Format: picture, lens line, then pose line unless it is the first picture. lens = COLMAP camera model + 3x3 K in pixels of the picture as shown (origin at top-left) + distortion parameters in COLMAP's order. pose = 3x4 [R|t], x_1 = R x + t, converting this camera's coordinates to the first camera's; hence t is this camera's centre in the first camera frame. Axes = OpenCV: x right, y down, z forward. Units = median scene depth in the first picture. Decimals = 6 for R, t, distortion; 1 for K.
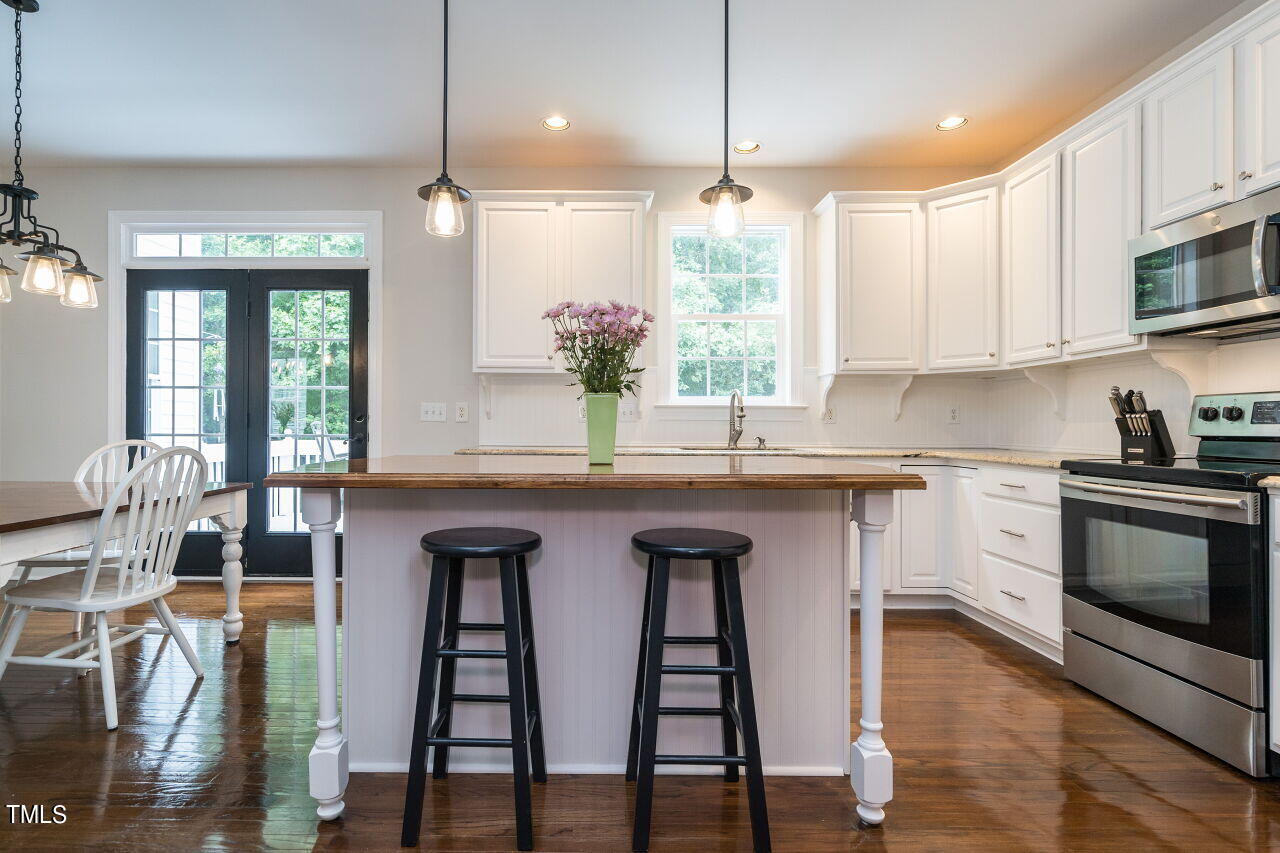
lens RADIAL K [[623.8, 0, 594.9], [0, 623.8, 422.6], [0, 0, 1]] dist [-0.000019, 0.000242]
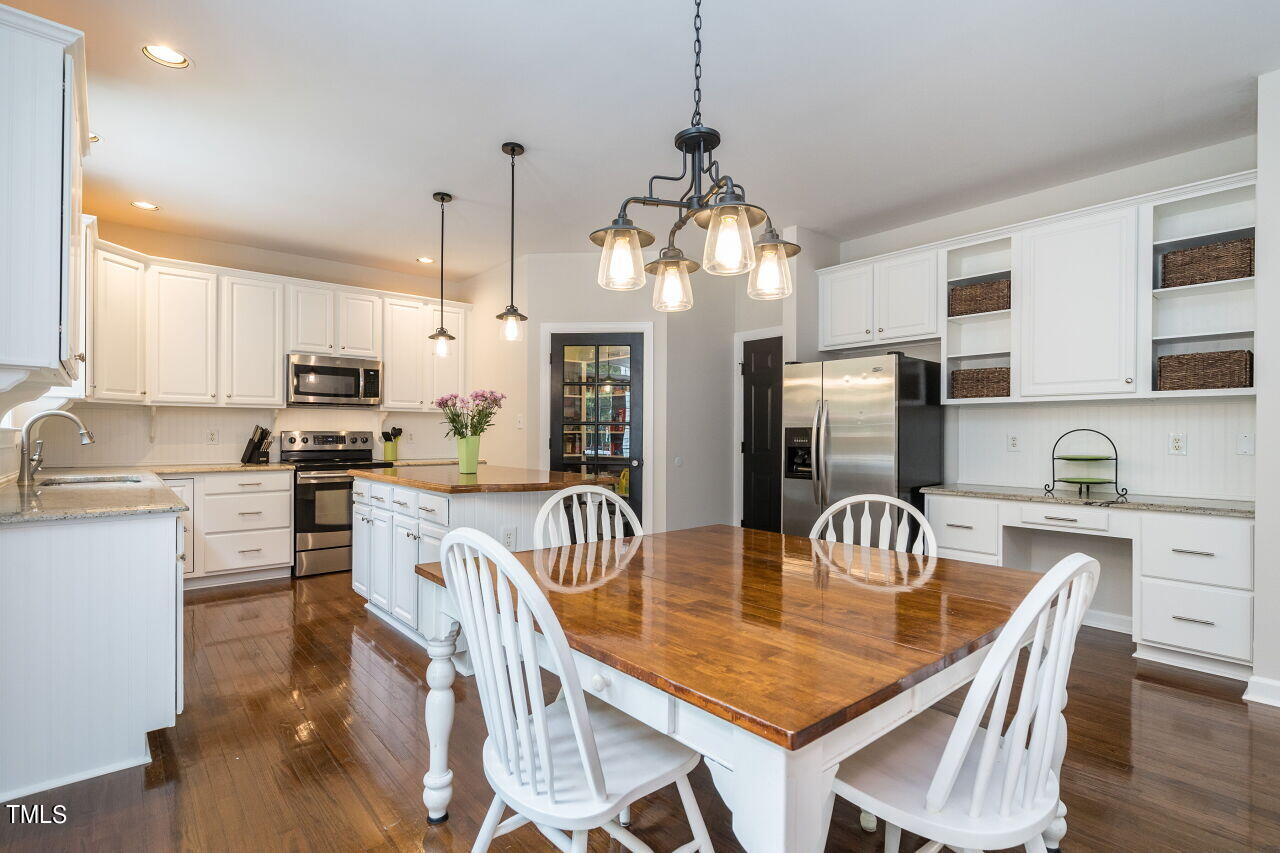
lens RADIAL K [[620.8, 0, 646.0], [0, 620.8, 435.7], [0, 0, 1]] dist [0.004483, 0.000007]
pose [[-0.661012, -0.007107, 0.750342, -1.002214], [-0.009148, 0.999957, 0.001412, -0.030660], [-0.750320, -0.005931, -0.661048, 1.044560]]
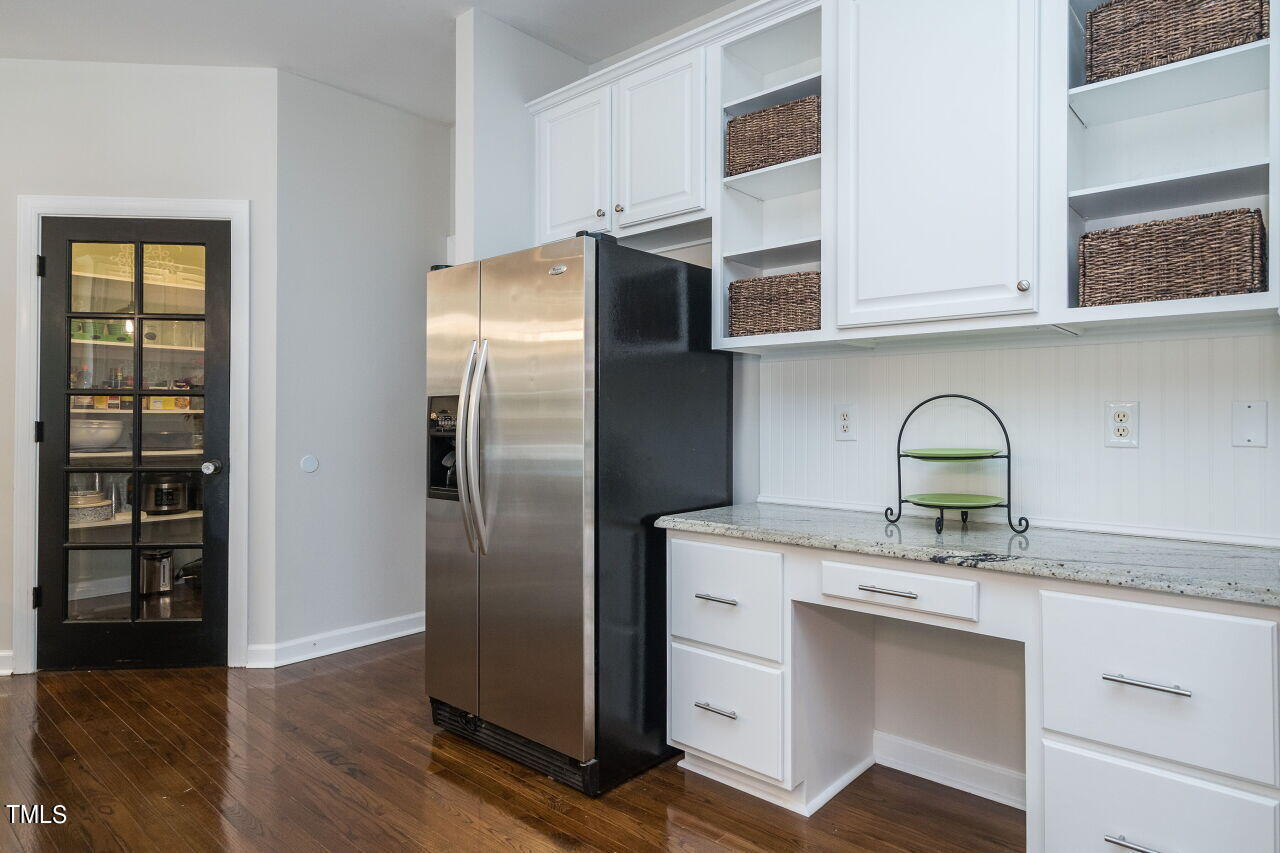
lens RADIAL K [[755.3, 0, 683.9], [0, 755.3, 415.8], [0, 0, 1]] dist [0.003374, 0.002910]
pose [[-0.764632, 0.001227, 0.644466, -0.935351], [-0.005236, 0.999953, -0.008116, -0.023388], [-0.644446, -0.009580, -0.764590, 0.425035]]
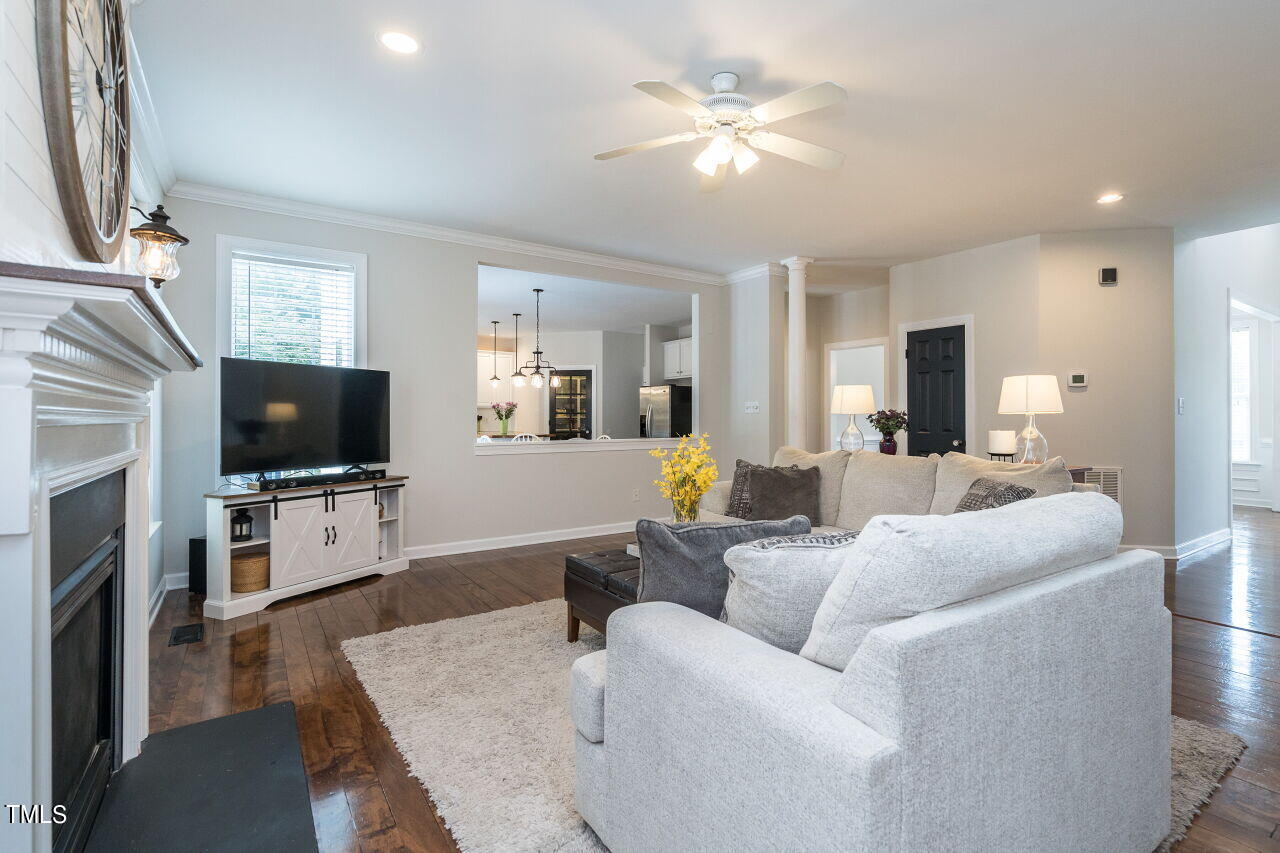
lens RADIAL K [[603.3, 0, 675.6], [0, 603.3, 442.4], [0, 0, 1]] dist [0.001228, 0.000297]
pose [[-0.589298, -0.041345, 0.806857, -2.626556], [-0.006042, 0.998887, 0.046772, -0.053047], [-0.807893, 0.022687, -0.588892, 1.538191]]
